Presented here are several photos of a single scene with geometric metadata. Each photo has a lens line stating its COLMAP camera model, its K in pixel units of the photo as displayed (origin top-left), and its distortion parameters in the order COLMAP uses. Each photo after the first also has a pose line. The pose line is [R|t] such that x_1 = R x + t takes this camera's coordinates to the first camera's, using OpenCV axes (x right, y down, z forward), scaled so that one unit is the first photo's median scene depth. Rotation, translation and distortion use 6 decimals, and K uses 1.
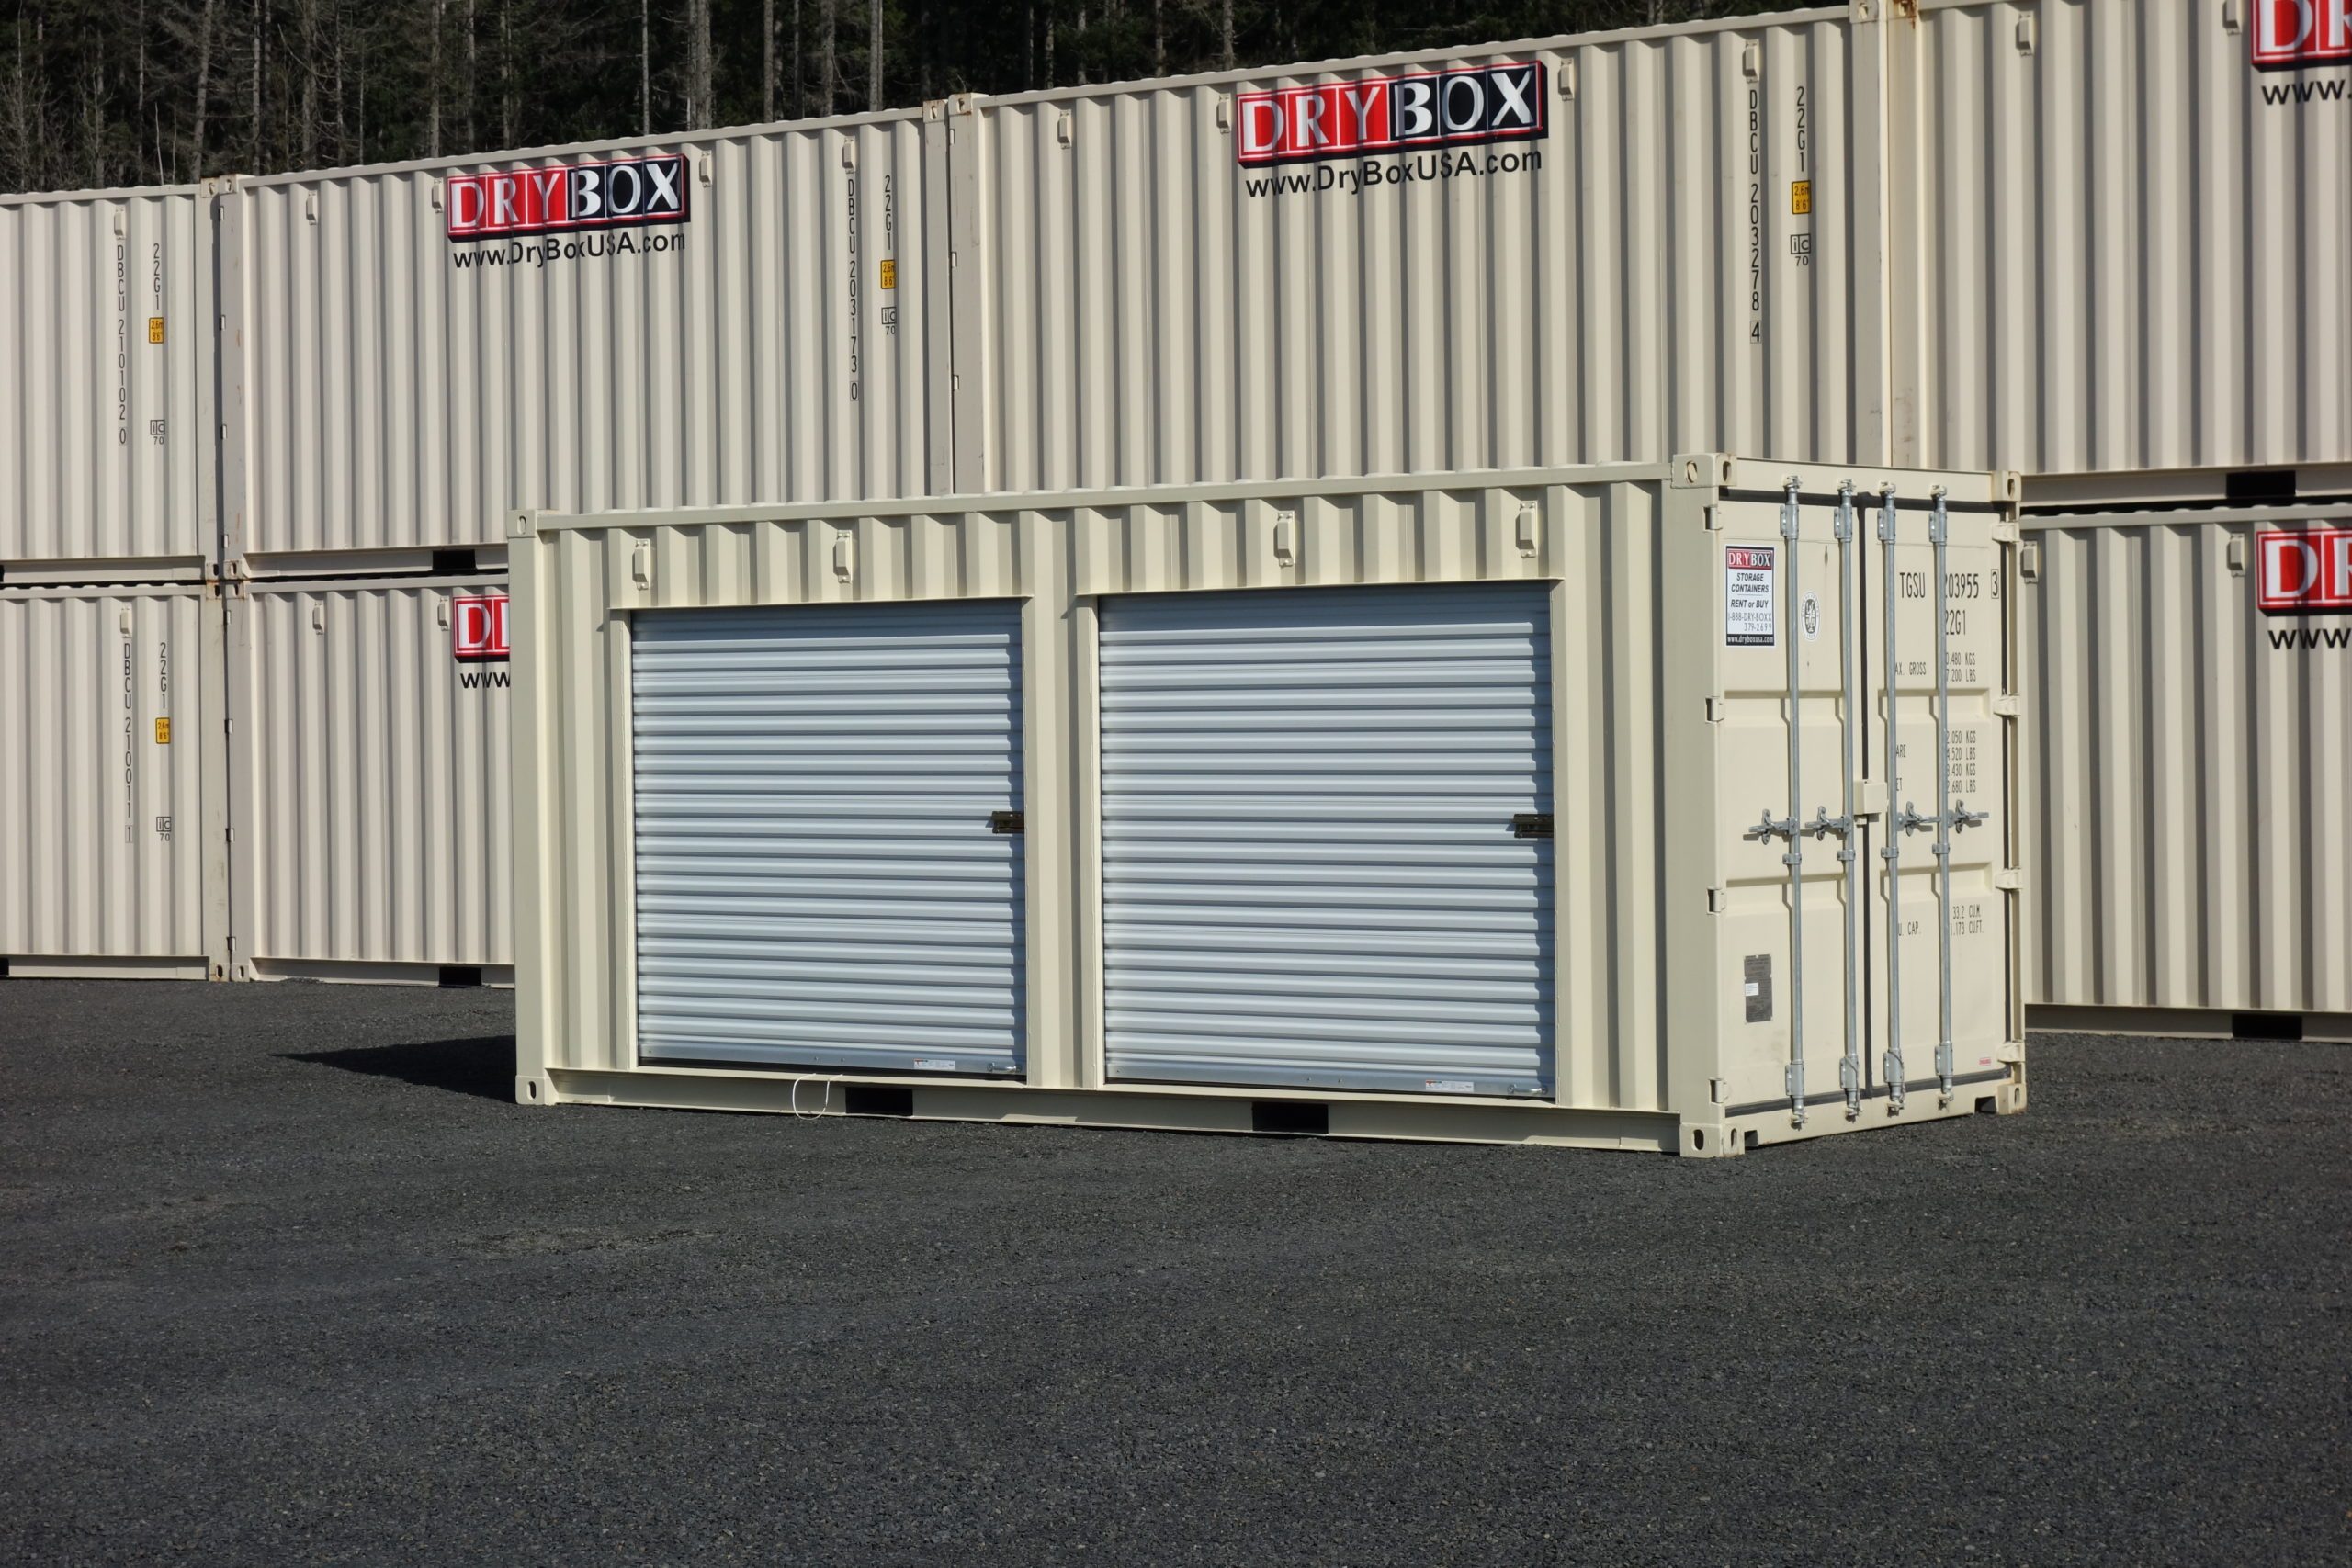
lens RADIAL K [[3719.9, 0, 1174.0], [0, 3719.9, 704.7], [0, 0, 1]] dist [0.165020, -1.370269]
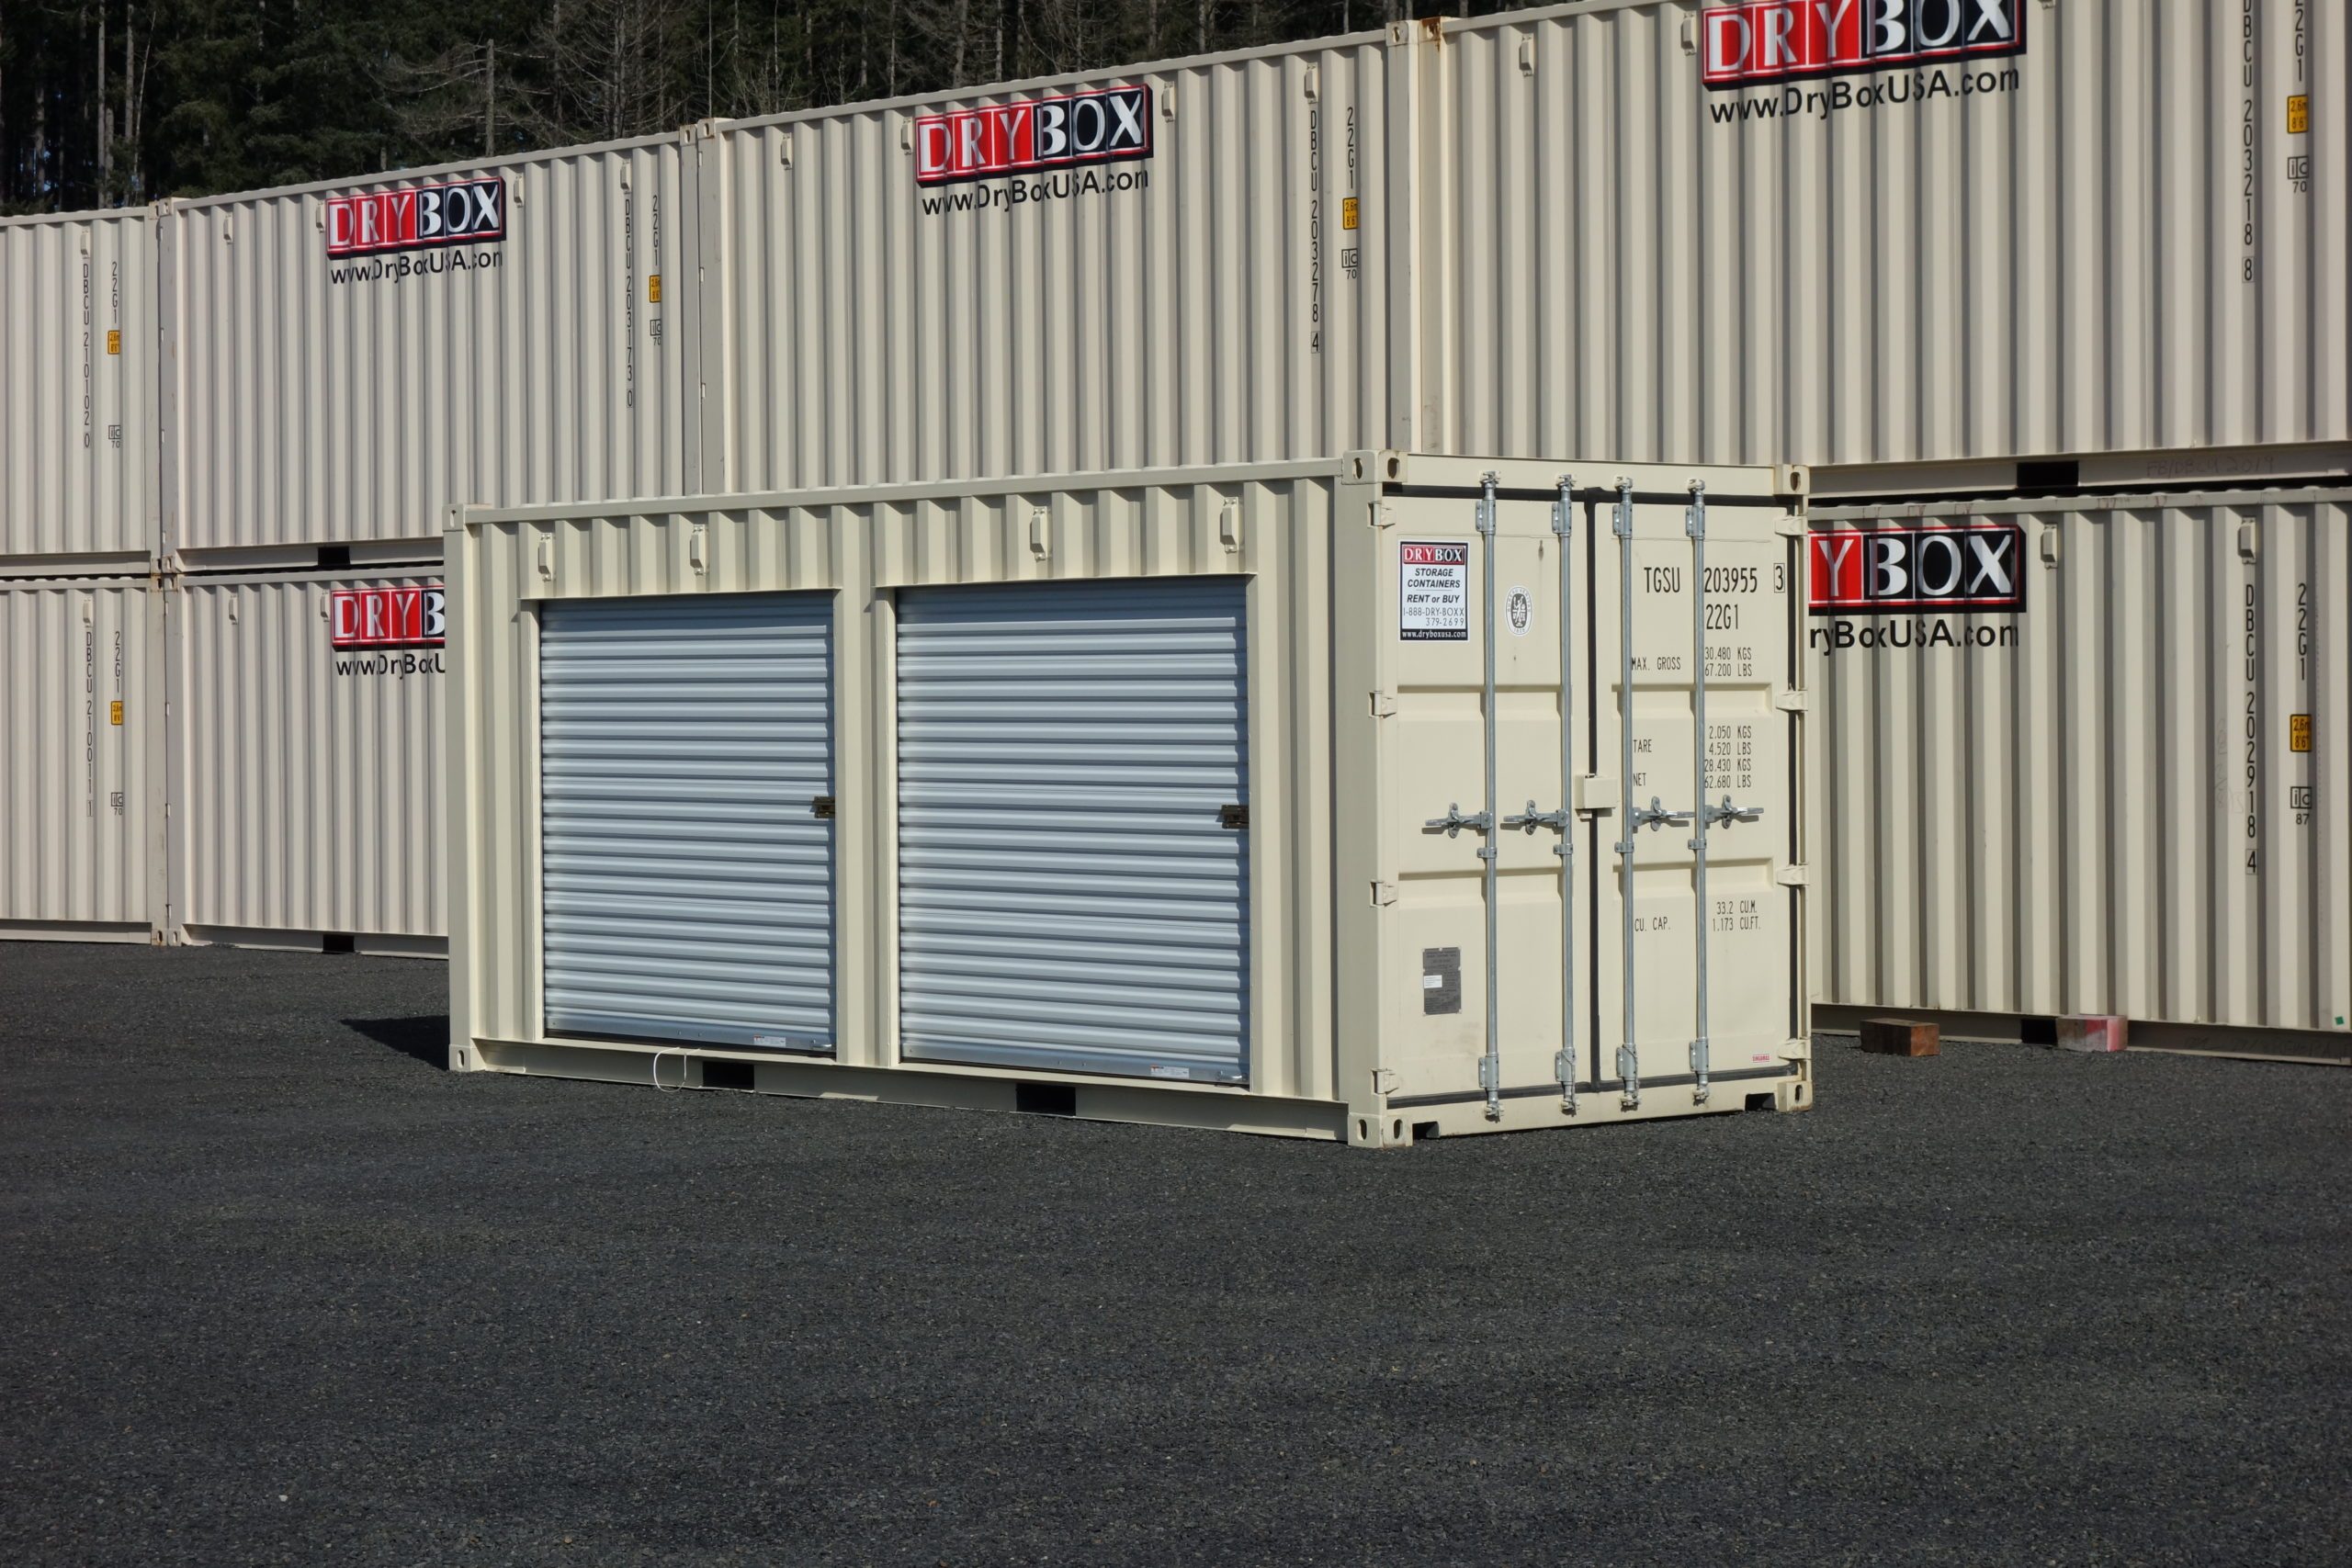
lens RADIAL K [[4615.4, 0, 1179.7], [0, 4615.4, 654.0], [0, 0, 1]] dist [-0.182854, 0.708621]
pose [[0.969642, 0.003739, -0.244500, 0.361648], [-0.005322, 0.999969, -0.005816, -0.004157], [0.244470, 0.006940, 0.969632, -0.213746]]
